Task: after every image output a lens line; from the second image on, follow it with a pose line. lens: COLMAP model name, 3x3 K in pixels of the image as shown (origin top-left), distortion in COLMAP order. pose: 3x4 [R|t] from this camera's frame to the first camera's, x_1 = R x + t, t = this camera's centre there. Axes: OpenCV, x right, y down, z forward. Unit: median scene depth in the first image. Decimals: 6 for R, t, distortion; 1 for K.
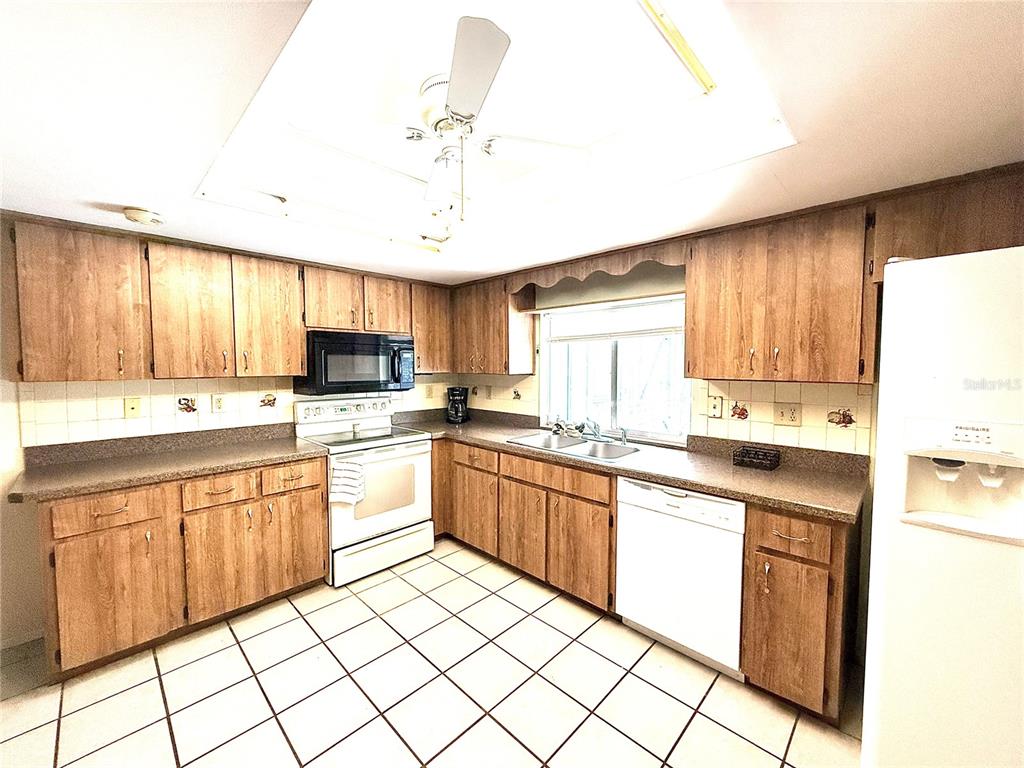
lens RADIAL K [[409.2, 0, 511.1], [0, 409.2, 384.9], [0, 0, 1]] dist [0.001476, 0.000247]
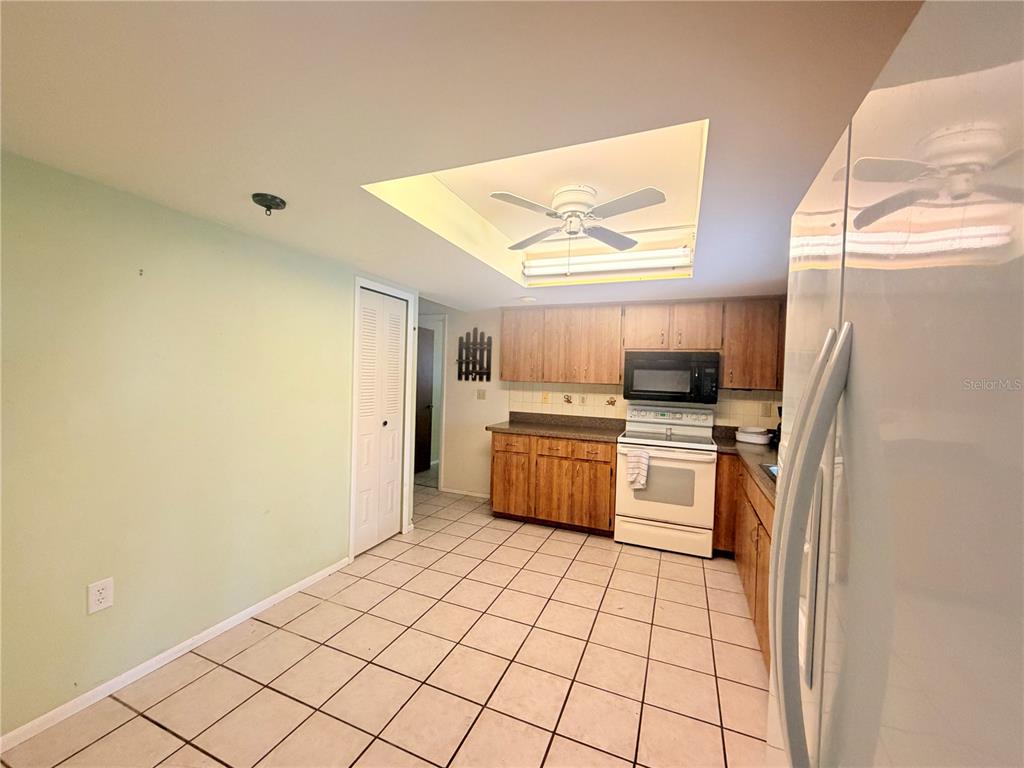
lens RADIAL K [[409.6, 0, 510.1], [0, 409.6, 382.8], [0, 0, 1]] dist [0.002475, 0.000214]
pose [[0.365477, 0.024488, -0.930498, 0.724665], [-0.079222, 0.996845, -0.004882, 0.009330], [0.927443, 0.075501, 0.366264, 0.164593]]
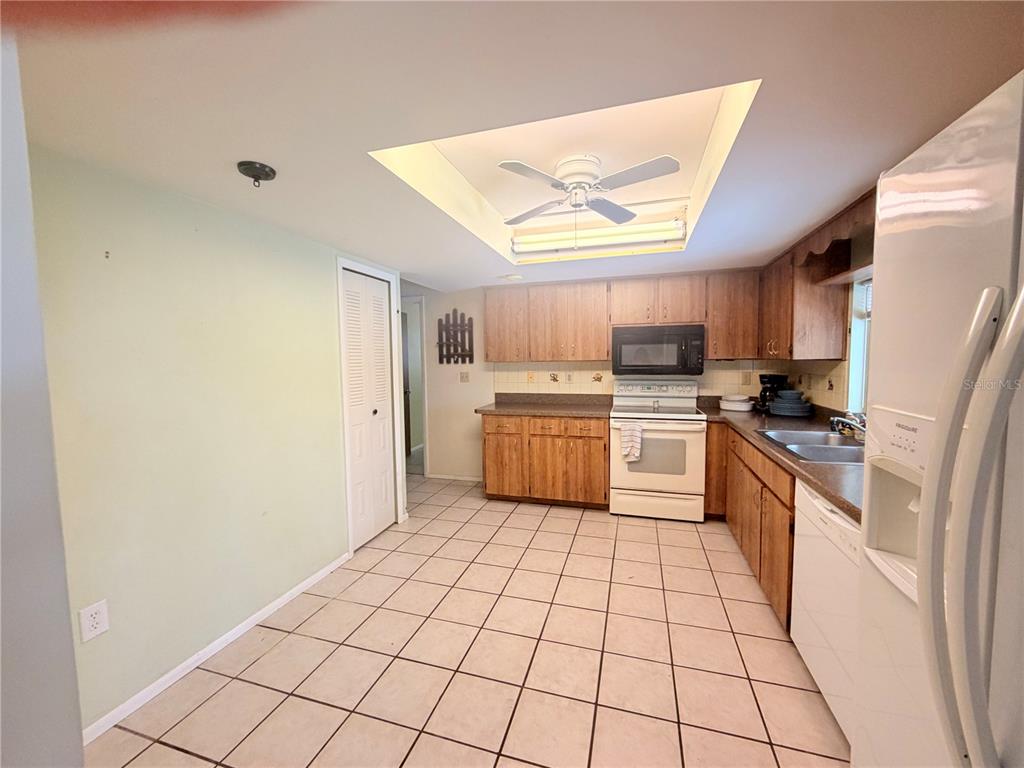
lens RADIAL K [[409.6, 0, 510.4], [0, 409.6, 384.0], [0, 0, 1]] dist [0.002475, 0.000214]
pose [[0.456049, 0.049532, -0.888575, 0.656694], [-0.032381, 0.998712, 0.039053, 0.015869], [0.889365, 0.010963, 0.457066, 0.074442]]
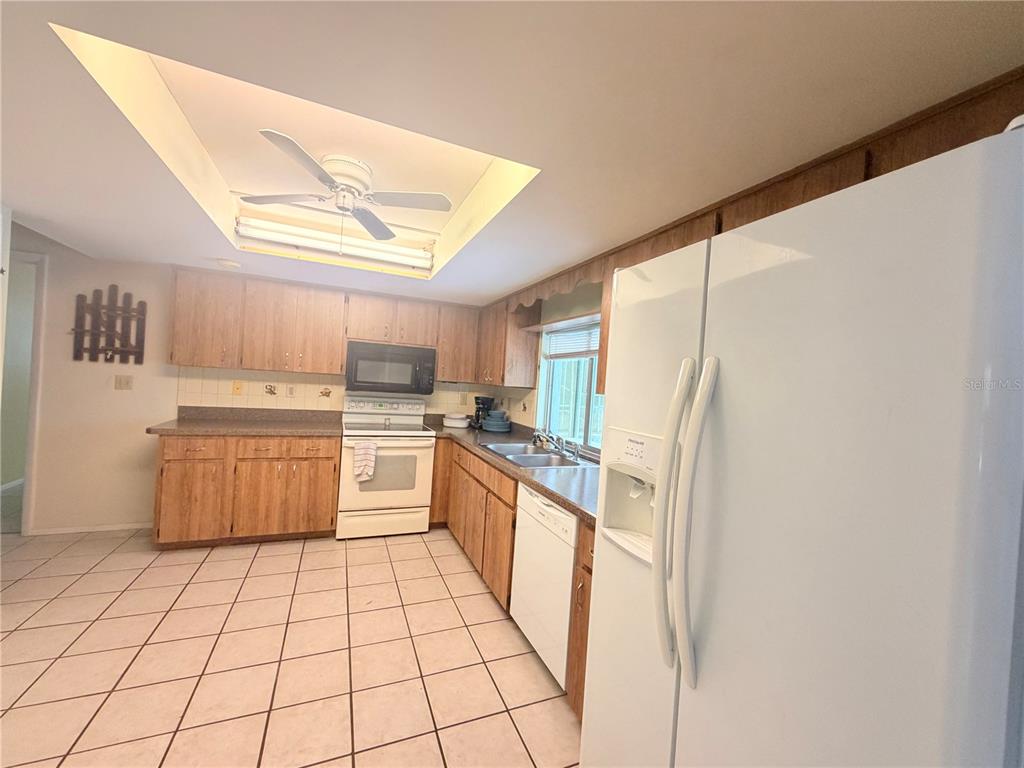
lens RADIAL K [[409.6, 0, 510.7], [0, 409.6, 383.9], [0, 0, 1]] dist [0.002475, 0.000214]
pose [[0.919226, 0.062453, -0.388746, 0.568396], [-0.085475, 0.995447, -0.042192, 0.017371], [0.384341, 0.072012, 0.920378, -0.001728]]
